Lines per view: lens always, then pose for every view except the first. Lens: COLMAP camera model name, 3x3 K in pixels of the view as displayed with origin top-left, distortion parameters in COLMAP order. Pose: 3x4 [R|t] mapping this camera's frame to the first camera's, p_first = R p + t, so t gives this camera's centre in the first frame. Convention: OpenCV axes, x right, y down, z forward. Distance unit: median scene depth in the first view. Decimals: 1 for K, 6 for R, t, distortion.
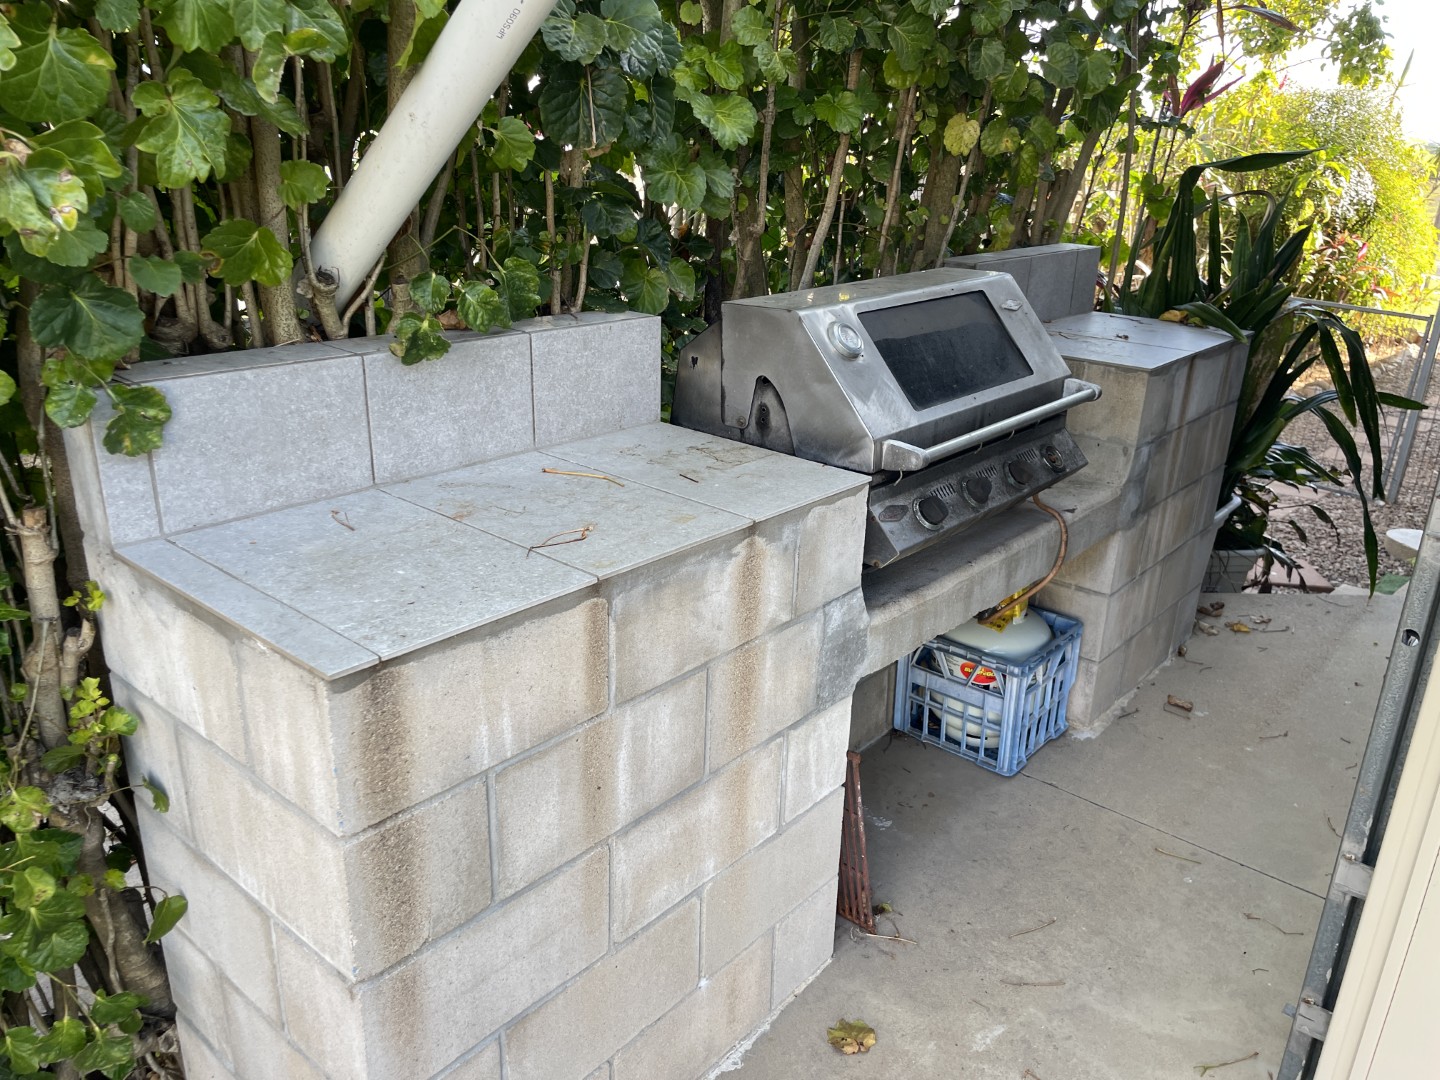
lens RADIAL K [[1079.5, 0, 718.6], [0, 1079.5, 546.1], [0, 0, 1]] dist [0.090142, -0.113927]
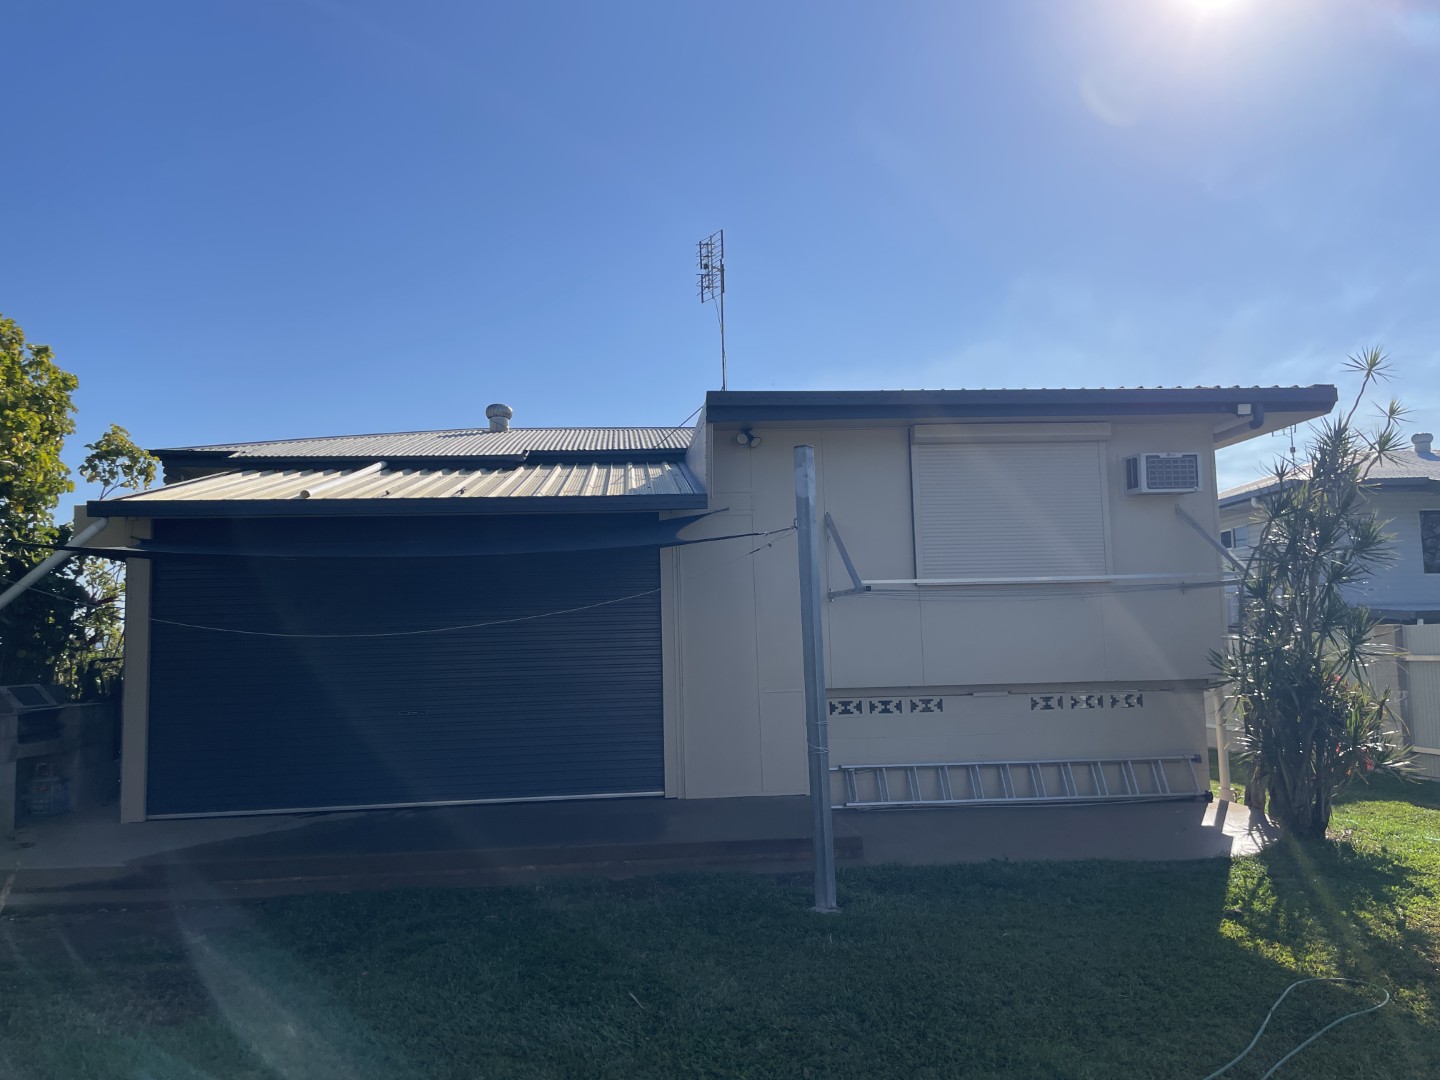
lens RADIAL K [[1079.5, 0, 718.6], [0, 1079.5, 546.1], [0, 0, 1]] dist [0.090142, -0.113927]
pose [[0.662361, 0.029805, 0.748592, -0.768145], [0.303408, 0.902928, -0.304407, 0.878629], [-0.684998, 0.428756, 0.589021, -2.278839]]
